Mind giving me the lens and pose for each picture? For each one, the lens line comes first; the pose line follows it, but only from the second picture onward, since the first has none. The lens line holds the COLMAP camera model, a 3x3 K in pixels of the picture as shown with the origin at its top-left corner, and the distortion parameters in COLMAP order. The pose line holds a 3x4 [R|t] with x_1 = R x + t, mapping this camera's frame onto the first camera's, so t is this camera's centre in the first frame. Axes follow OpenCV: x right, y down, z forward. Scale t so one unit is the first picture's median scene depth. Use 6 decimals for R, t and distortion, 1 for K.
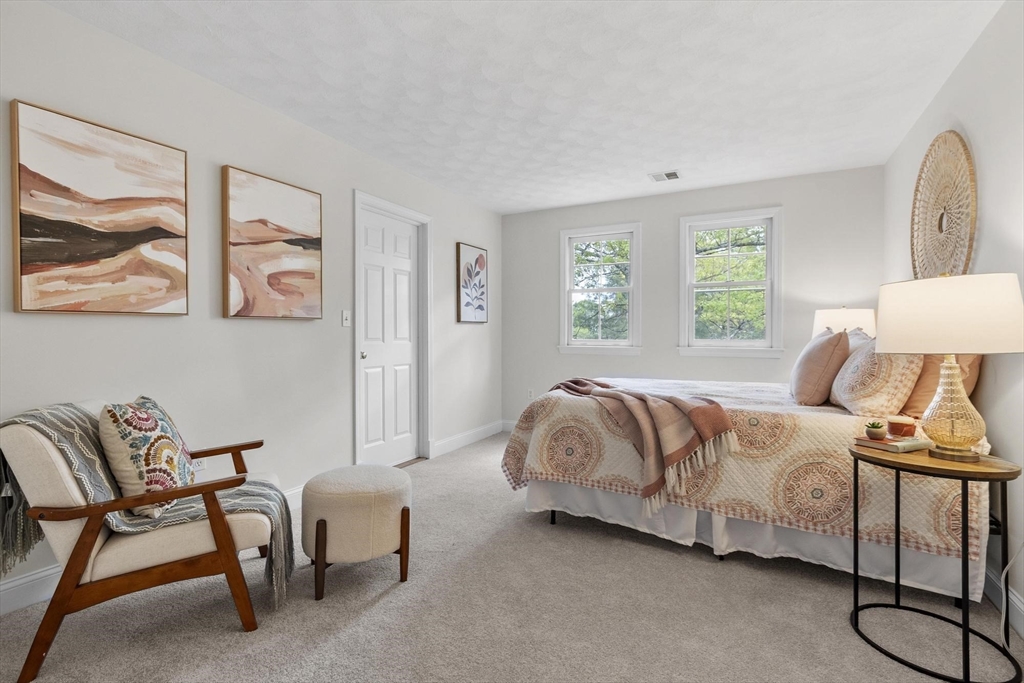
lens RADIAL K [[479.3, 0, 518.3], [0, 479.3, 336.4], [0, 0, 1]] dist [0.000673, -0.000994]
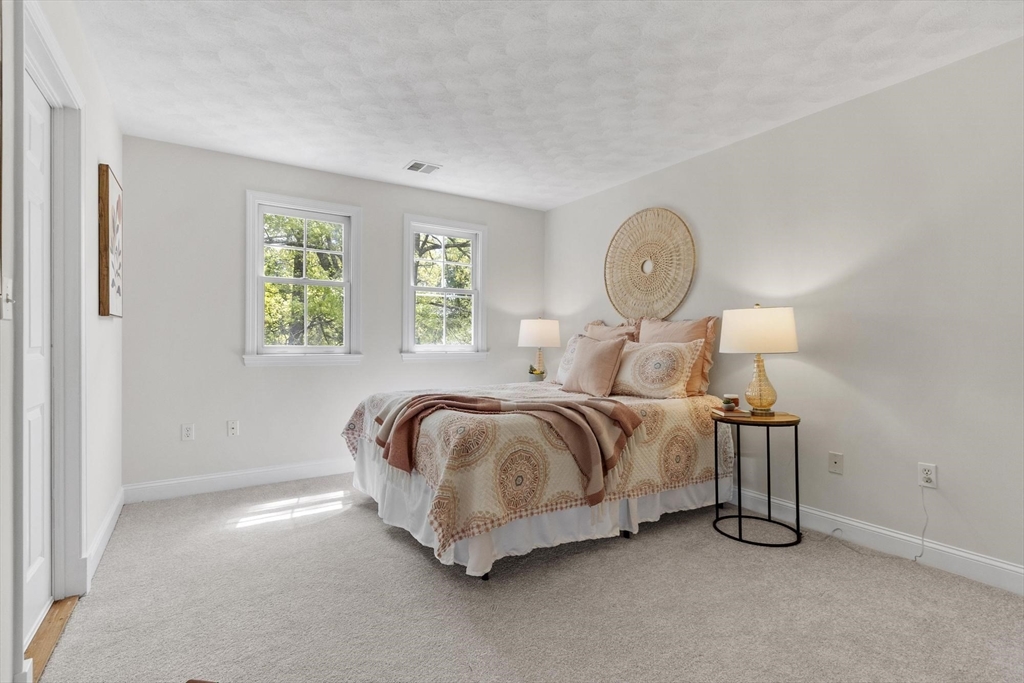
lens RADIAL K [[479.3, 0, 515.3], [0, 479.3, 343.2], [0, 0, 1]] dist [0.000673, -0.000994]
pose [[0.492104, -0.005039, 0.870522, -0.655481], [0.001558, 0.999987, 0.004908, -0.003553], [-0.870535, -0.001059, 0.492106, 0.627608]]
